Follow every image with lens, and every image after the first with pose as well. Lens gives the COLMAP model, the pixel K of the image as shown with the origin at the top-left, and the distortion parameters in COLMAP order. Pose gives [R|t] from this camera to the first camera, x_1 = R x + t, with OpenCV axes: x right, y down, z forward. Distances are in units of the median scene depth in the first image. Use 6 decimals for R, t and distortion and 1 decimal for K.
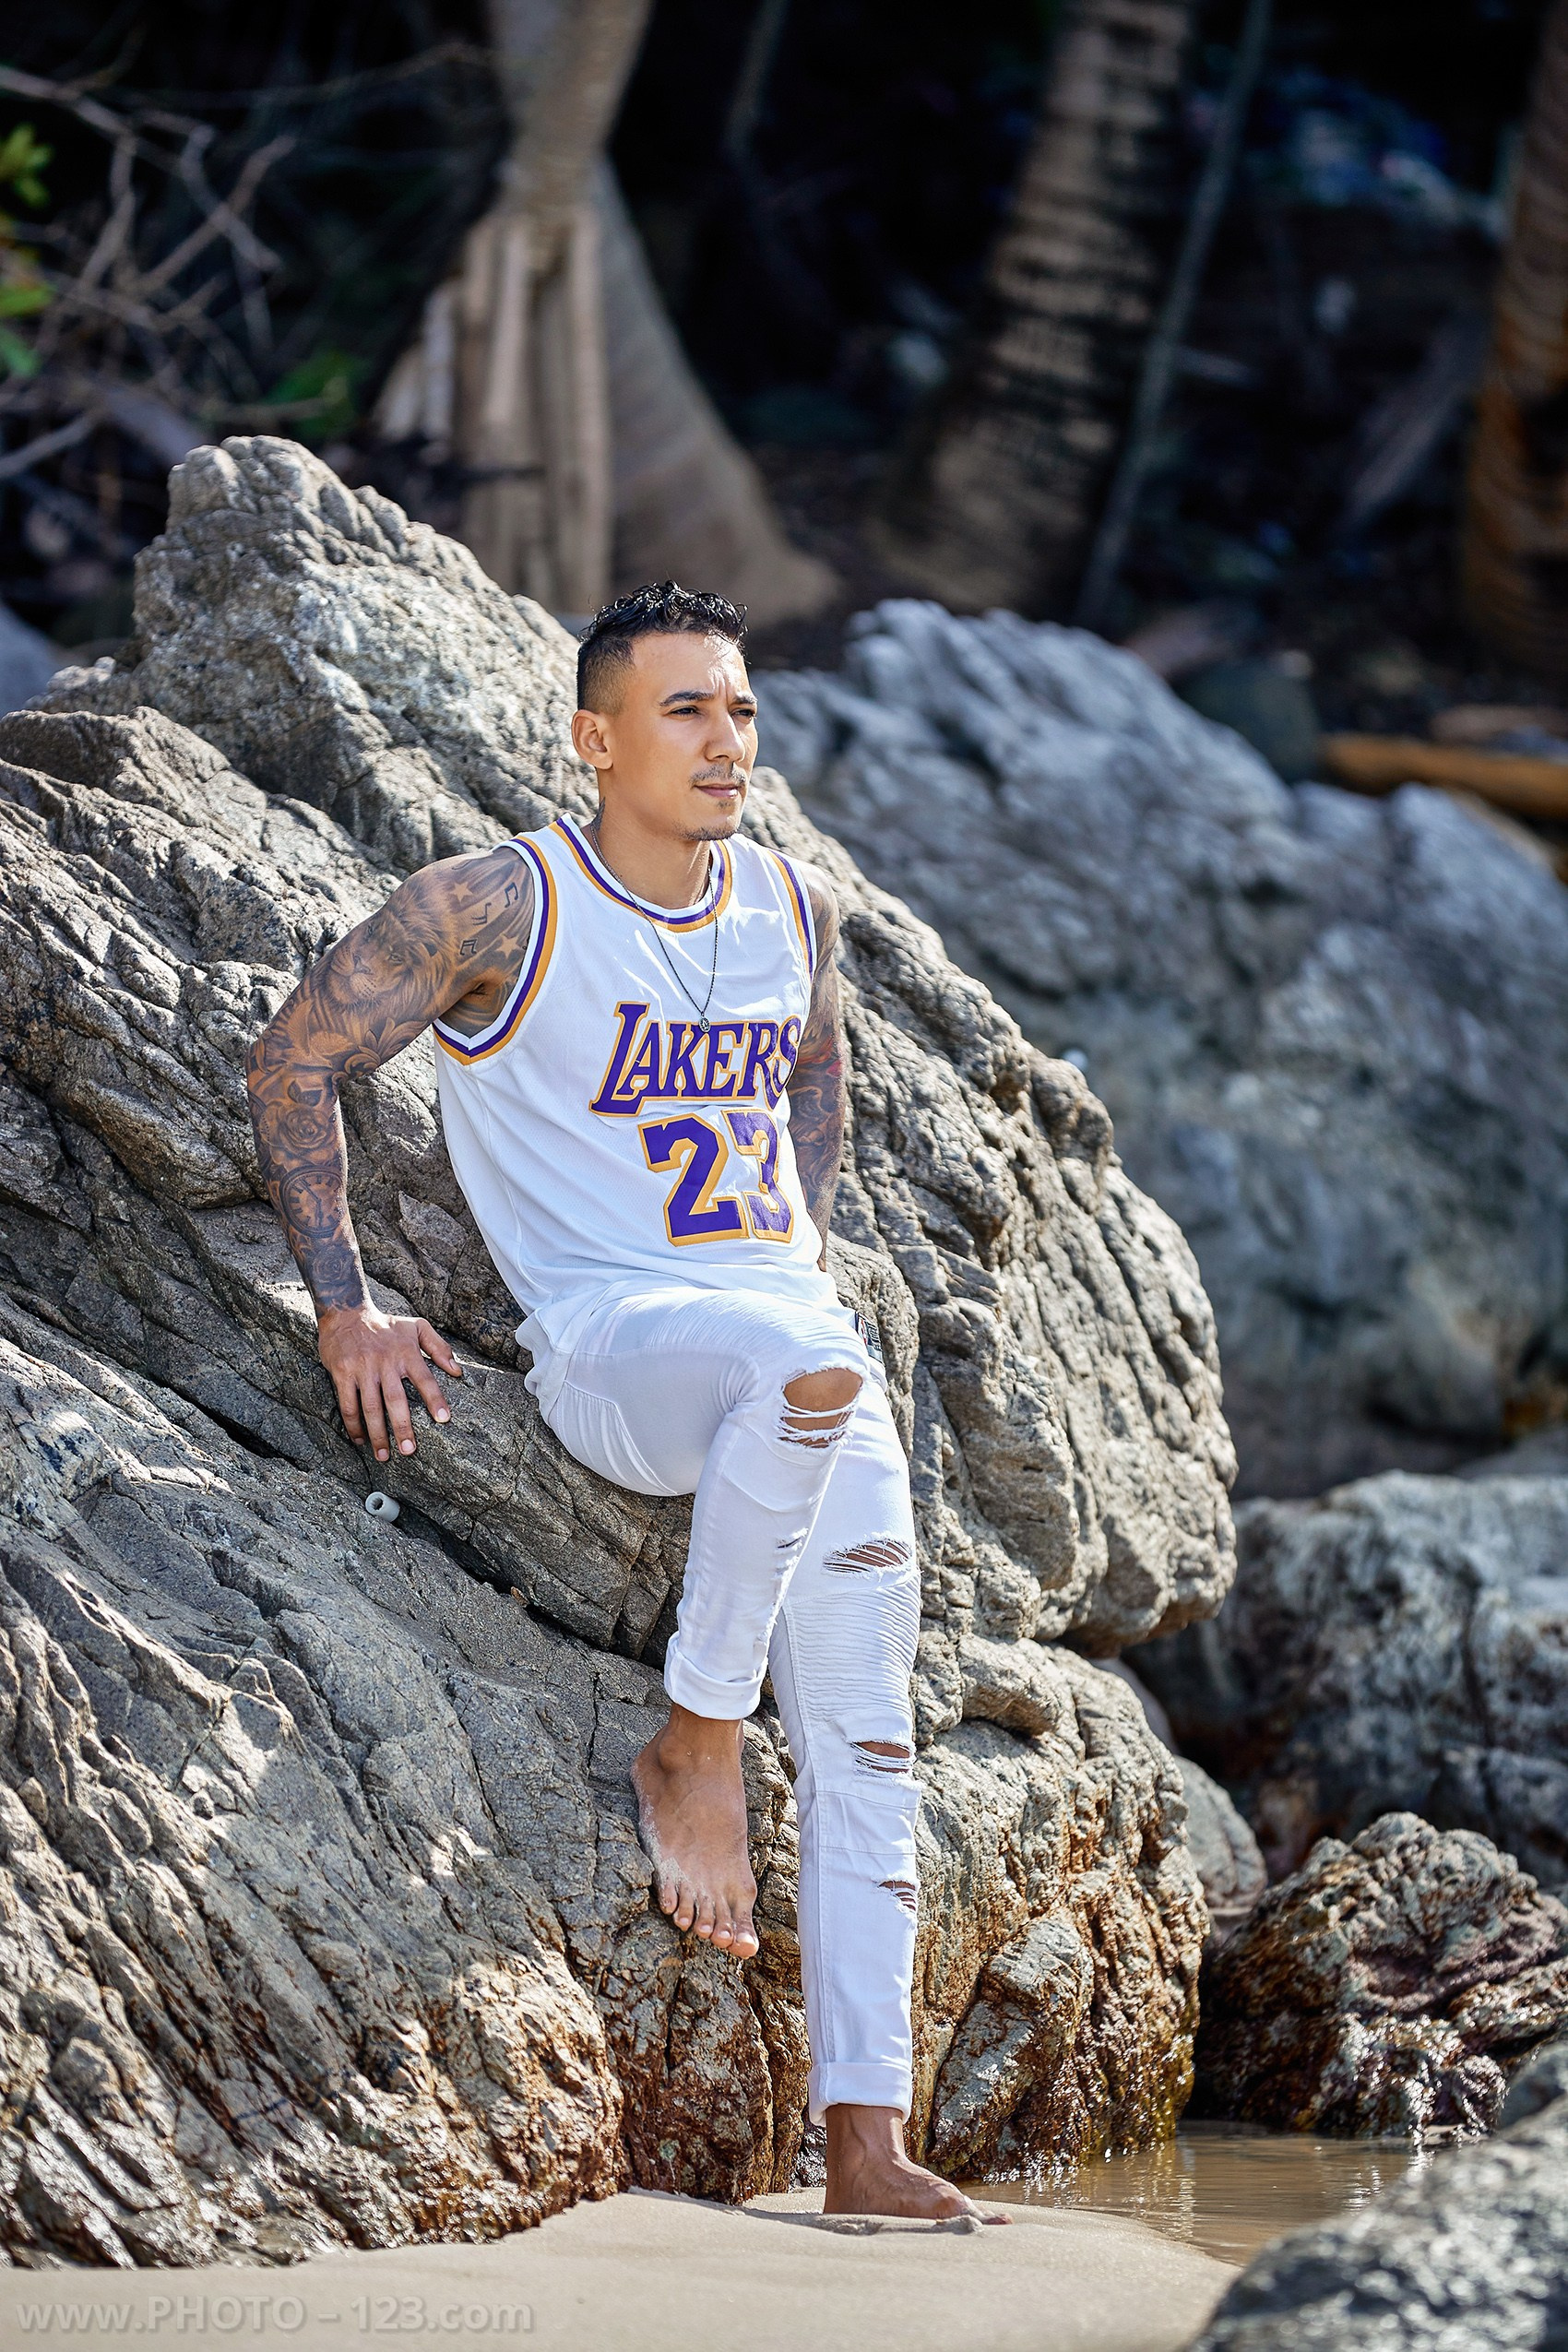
lens RADIAL K [[13400.6, 0, 784.0], [0, 13400.6, 1176.0], [0, 0, 1]] dist [0.299079, -4.940771]
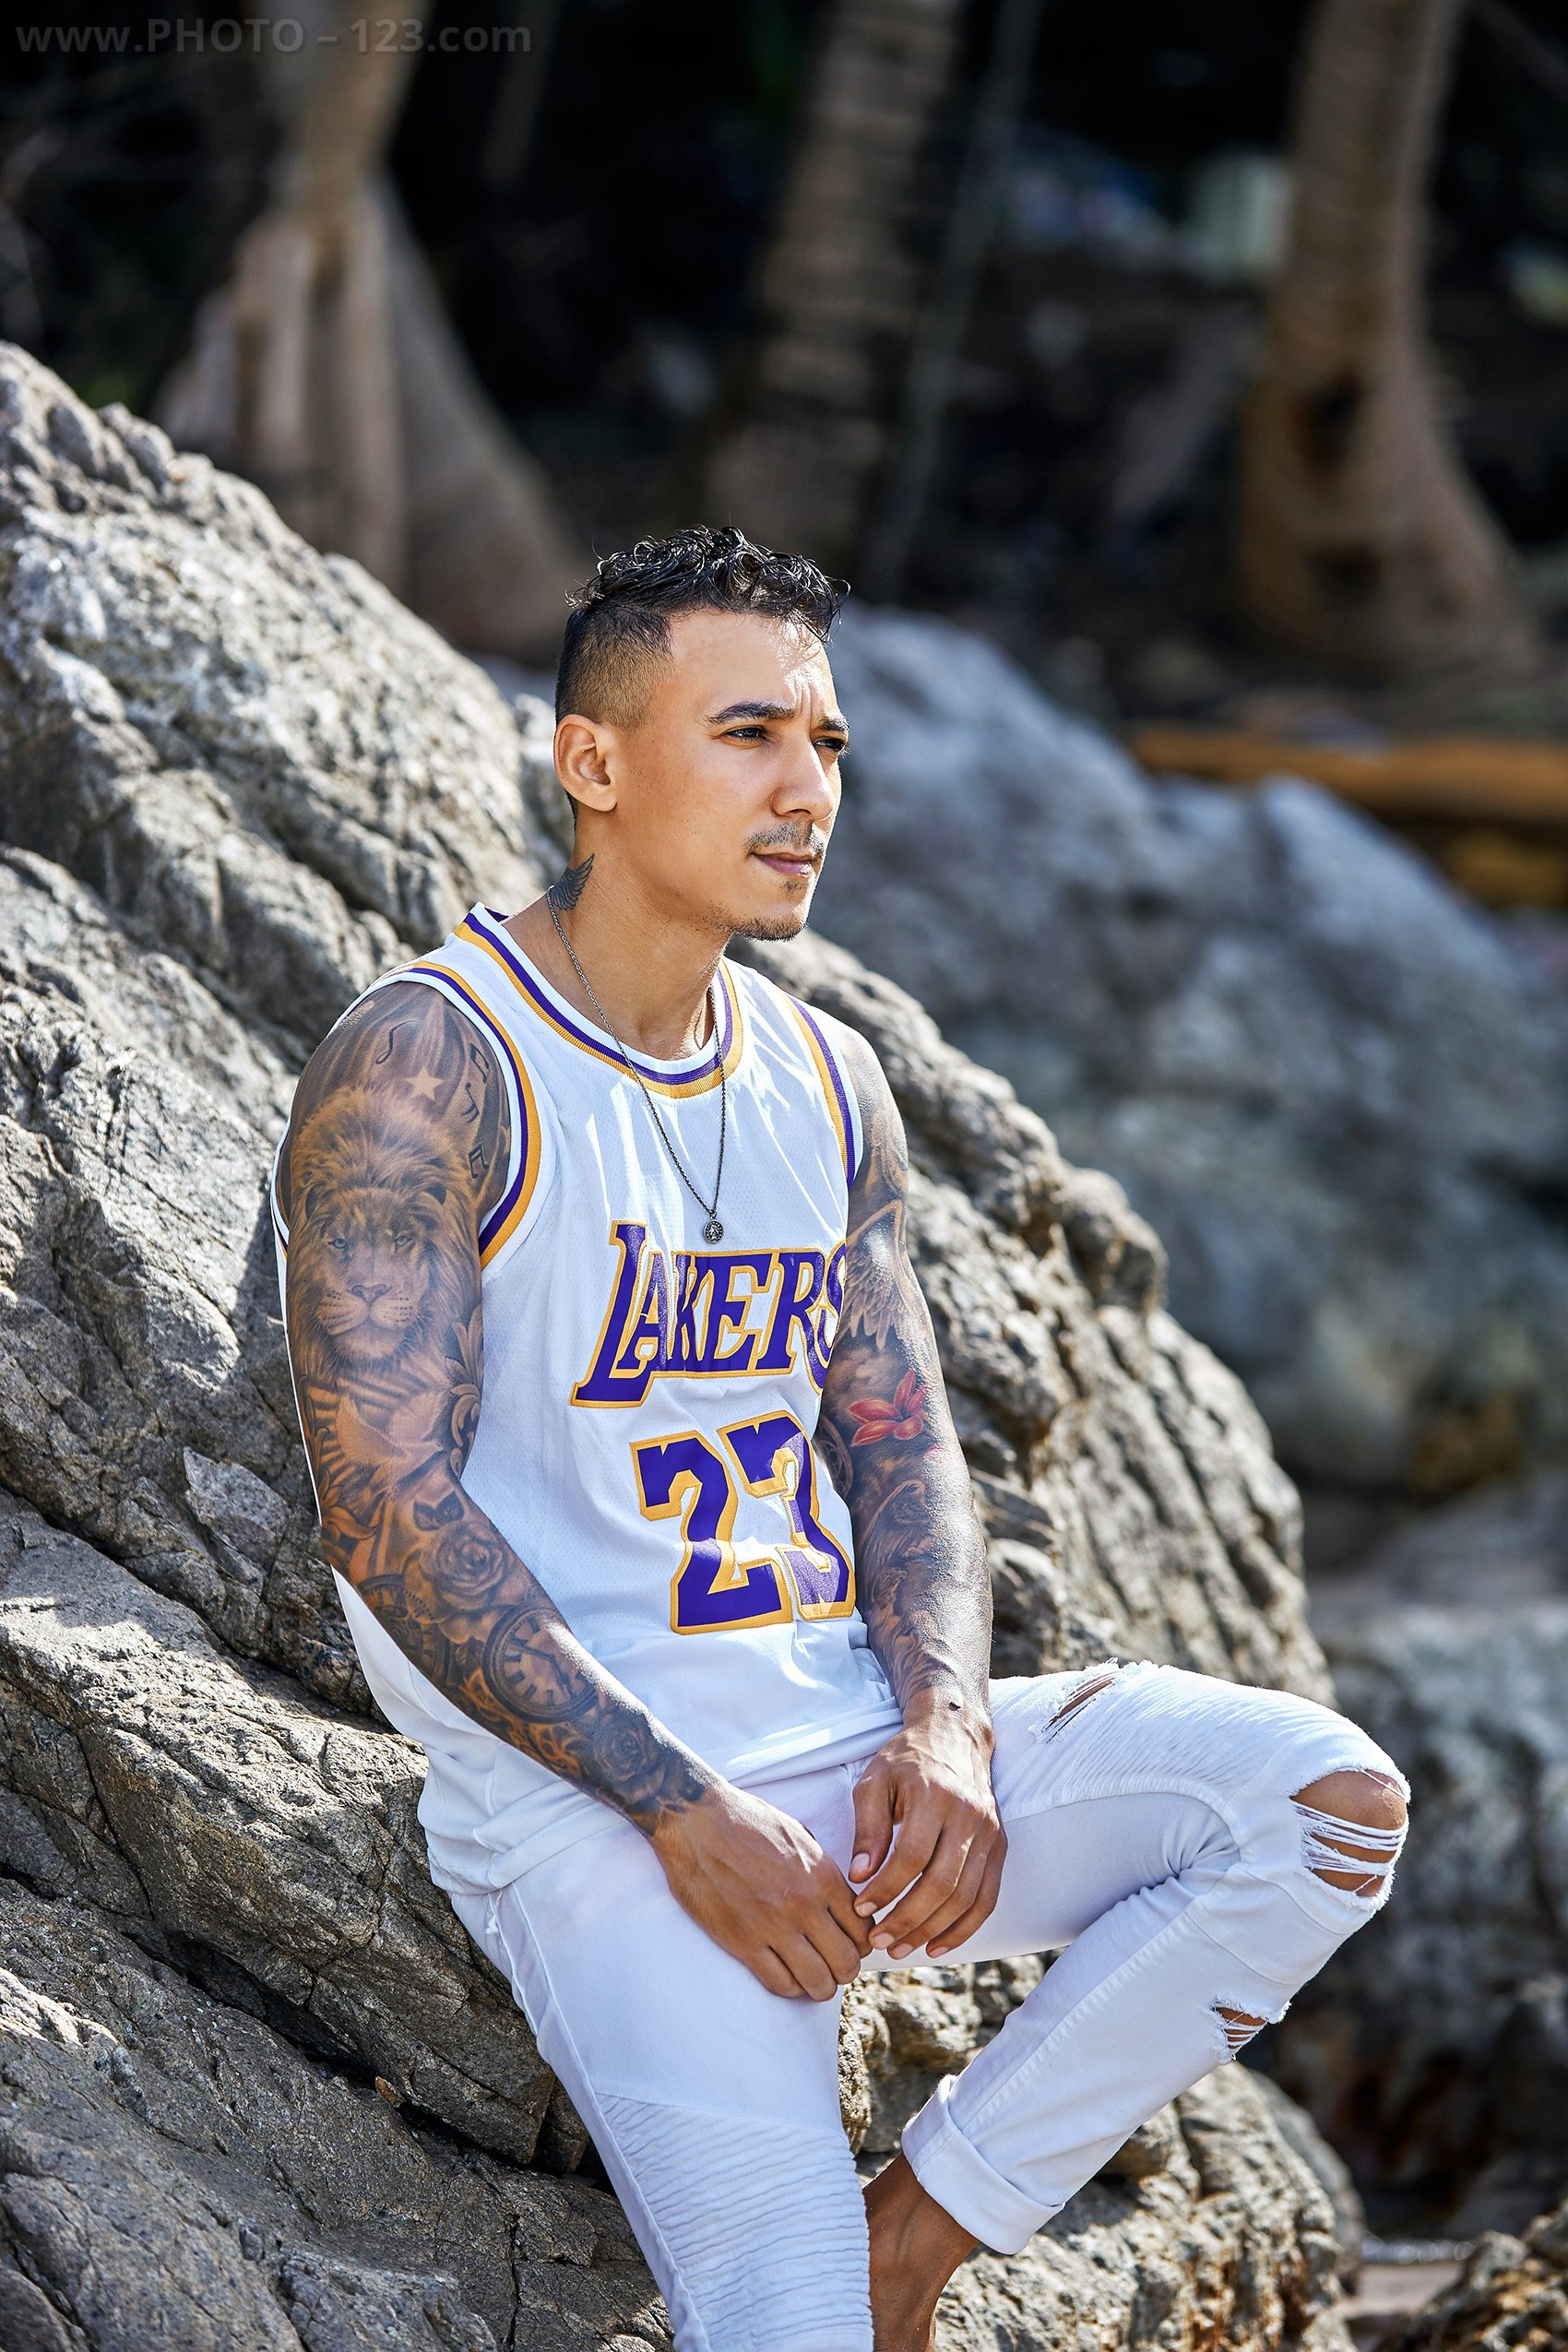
lens RADIAL K [[9652.5, 0, 784.0], [0, 9652.5, 1176.0], [0, 0, 1]] dist [0.193928, 2.495757]
pose [[0.999120, -0.029631, 0.029671, -0.012153], [0.029298, 0.999504, 0.011573, -0.015630], [-0.029999, -0.010693, 0.999493, 0.491852]]
